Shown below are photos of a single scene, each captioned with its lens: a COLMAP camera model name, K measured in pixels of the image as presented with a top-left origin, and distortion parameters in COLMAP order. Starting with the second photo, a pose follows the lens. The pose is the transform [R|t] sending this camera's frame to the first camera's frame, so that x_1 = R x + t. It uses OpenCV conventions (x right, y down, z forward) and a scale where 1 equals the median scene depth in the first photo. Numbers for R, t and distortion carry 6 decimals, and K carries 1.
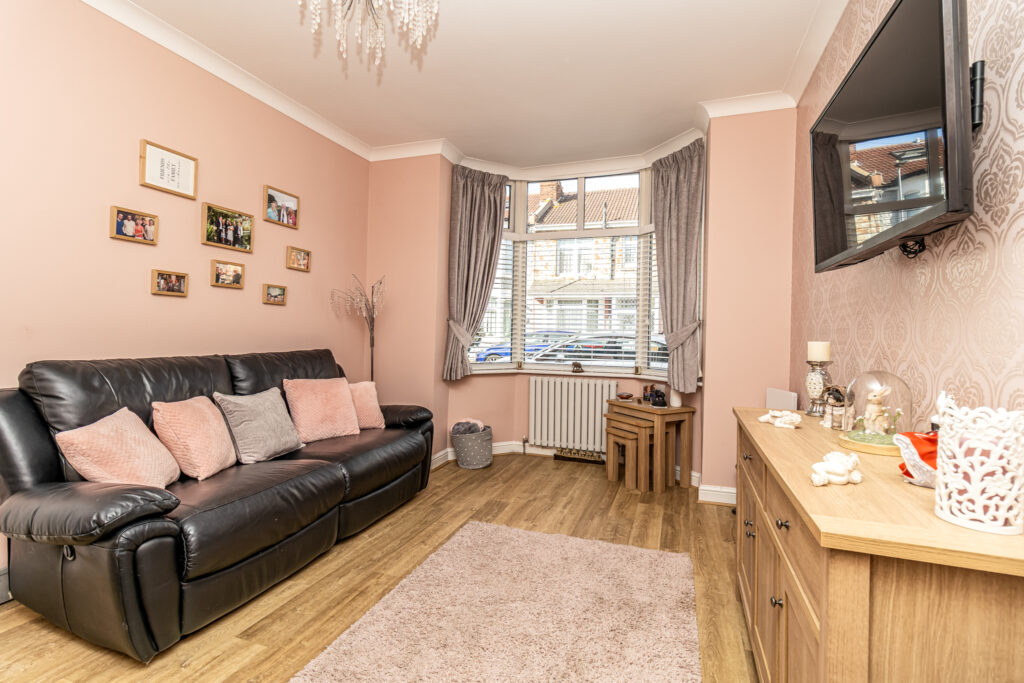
lens RADIAL K [[468.0, 0, 510.5], [0, 468.0, 338.1], [0, 0, 1]] dist [0.002848, 0.000236]
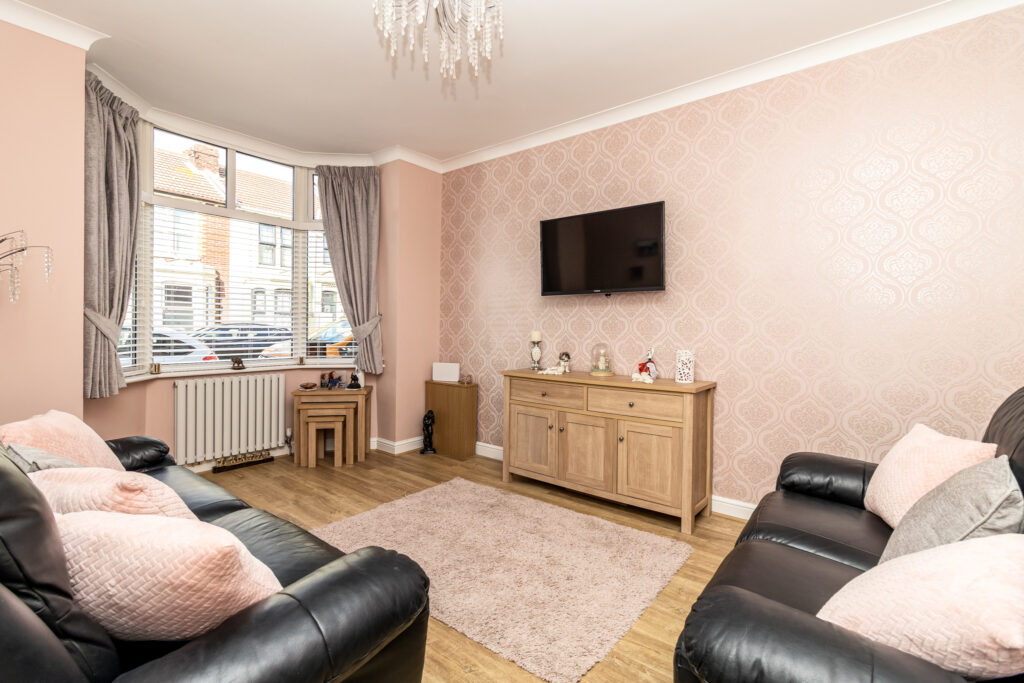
lens RADIAL K [[468.0, 0, 510.5], [0, 468.0, 338.1], [0, 0, 1]] dist [0.002848, 0.000236]
pose [[0.322890, -0.033162, 0.945855, -0.673663], [0.008680, 0.999448, 0.032077, -0.013348], [-0.946397, -0.002148, 0.322999, 0.270037]]
